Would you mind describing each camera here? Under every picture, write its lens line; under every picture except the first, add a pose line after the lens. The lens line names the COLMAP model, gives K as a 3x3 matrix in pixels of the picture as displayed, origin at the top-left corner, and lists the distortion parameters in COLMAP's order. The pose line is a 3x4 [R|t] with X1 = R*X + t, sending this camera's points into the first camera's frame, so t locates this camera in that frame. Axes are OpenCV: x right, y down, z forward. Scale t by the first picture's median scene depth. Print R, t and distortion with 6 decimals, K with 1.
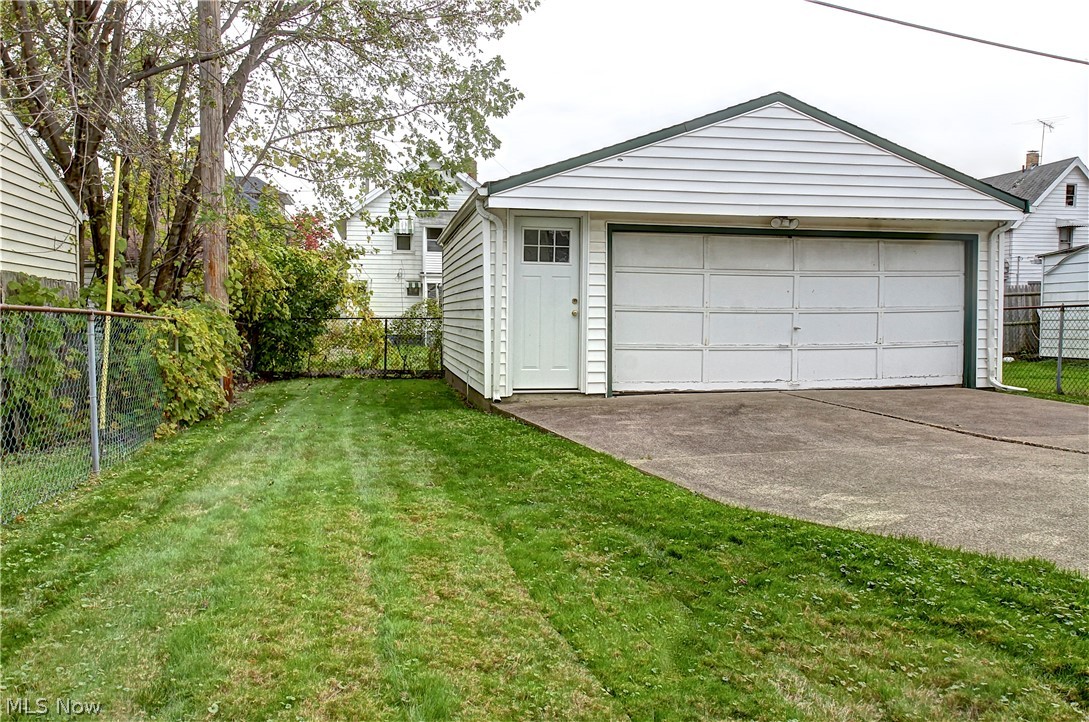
lens RADIAL K [[812.0, 0, 544.5], [0, 812.0, 361.0], [0, 0, 1]] dist [-0.008237, -0.001310]
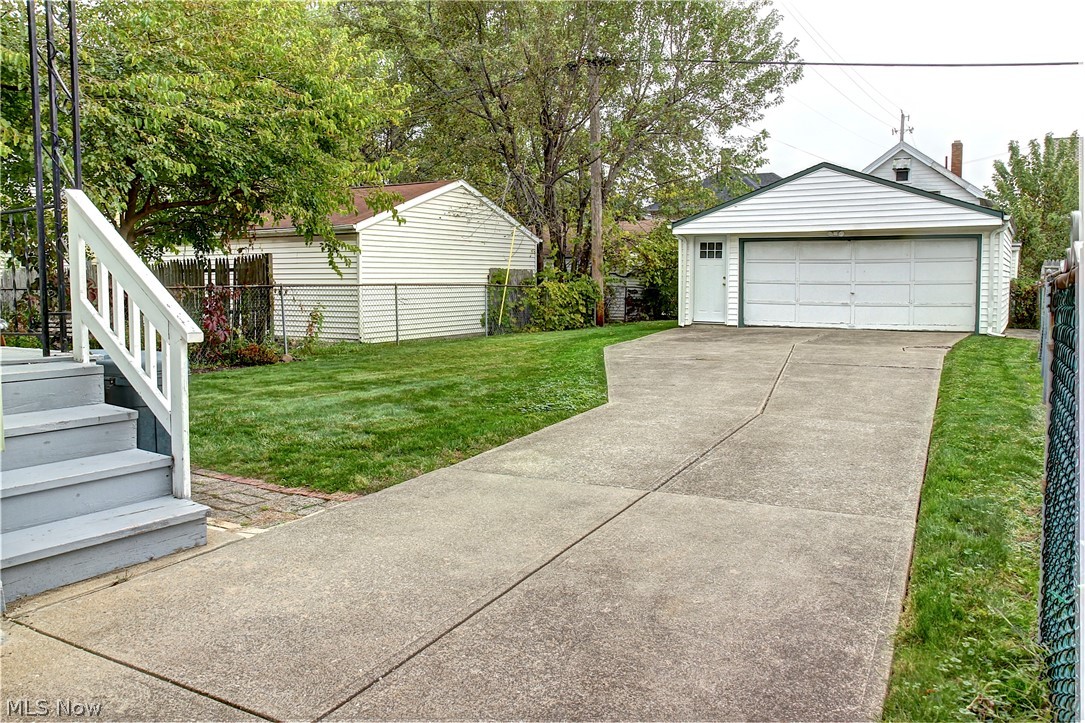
lens RADIAL K [[905.1, 0, 542.5], [0, 905.1, 361.5], [0, 0, 1]] dist [-0.001655, 0.000430]
pose [[0.725216, 0.063233, -0.685612, 1.233403], [-0.041682, 0.997980, 0.047953, 0.042131], [0.687259, -0.006198, 0.726386, -0.899701]]
